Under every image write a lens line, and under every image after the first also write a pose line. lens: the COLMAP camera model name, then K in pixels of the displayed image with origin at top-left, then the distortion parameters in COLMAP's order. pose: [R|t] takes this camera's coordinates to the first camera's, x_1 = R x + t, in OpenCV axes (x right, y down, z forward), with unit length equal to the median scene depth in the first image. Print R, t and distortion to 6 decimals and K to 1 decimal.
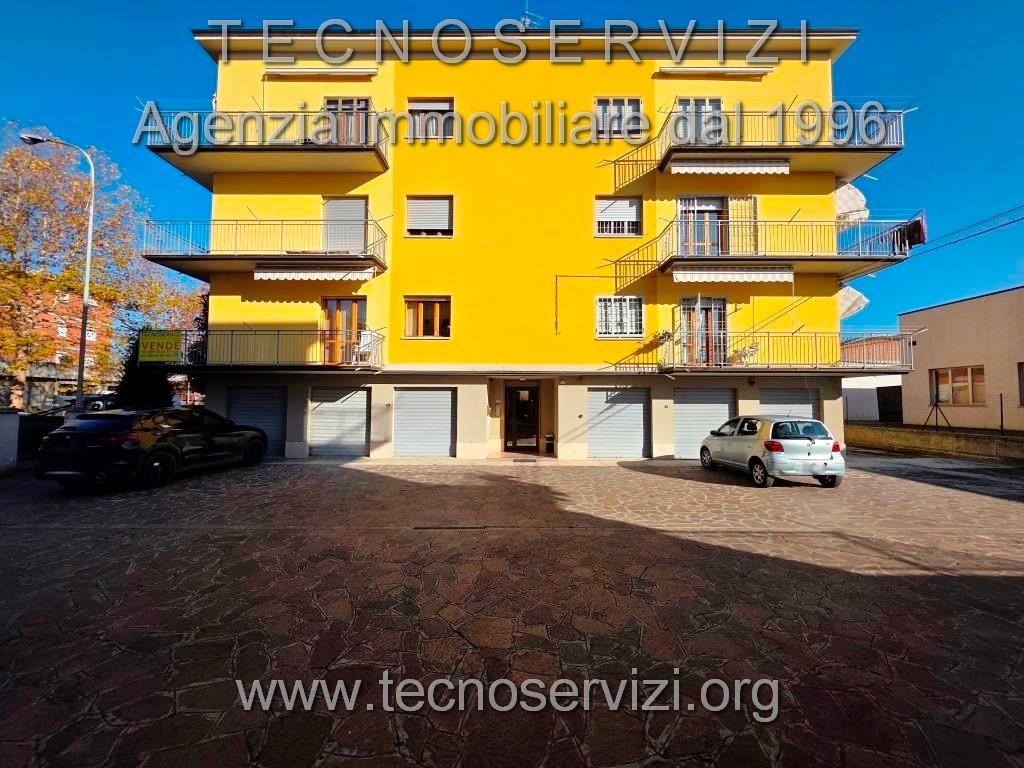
lens RADIAL K [[412.7, 0, 513.3], [0, 412.7, 385.1], [0, 0, 1]] dist [-0.002537, -0.000909]
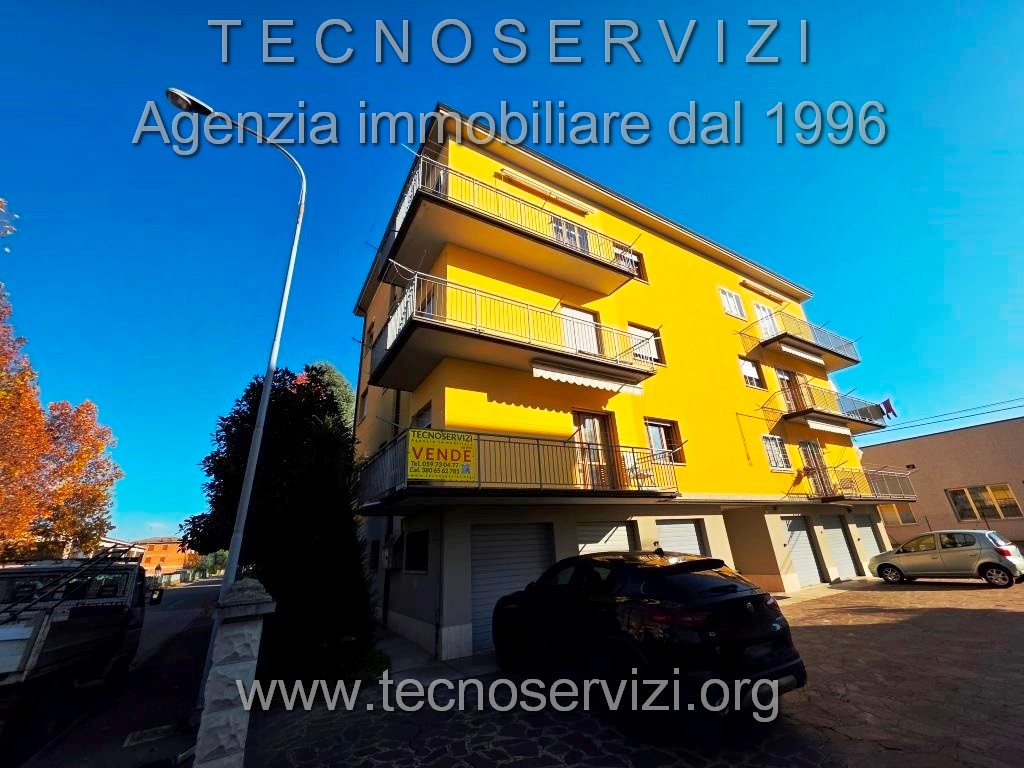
lens RADIAL K [[412.7, 0, 515.0], [0, 412.7, 377.6], [0, 0, 1]] dist [-0.002537, -0.000909]
pose [[0.852535, 0.151293, 0.500295, -1.002967], [0.034305, 0.938929, -0.342398, 0.010145], [-0.521543, 0.309069, 0.795279, 0.386072]]
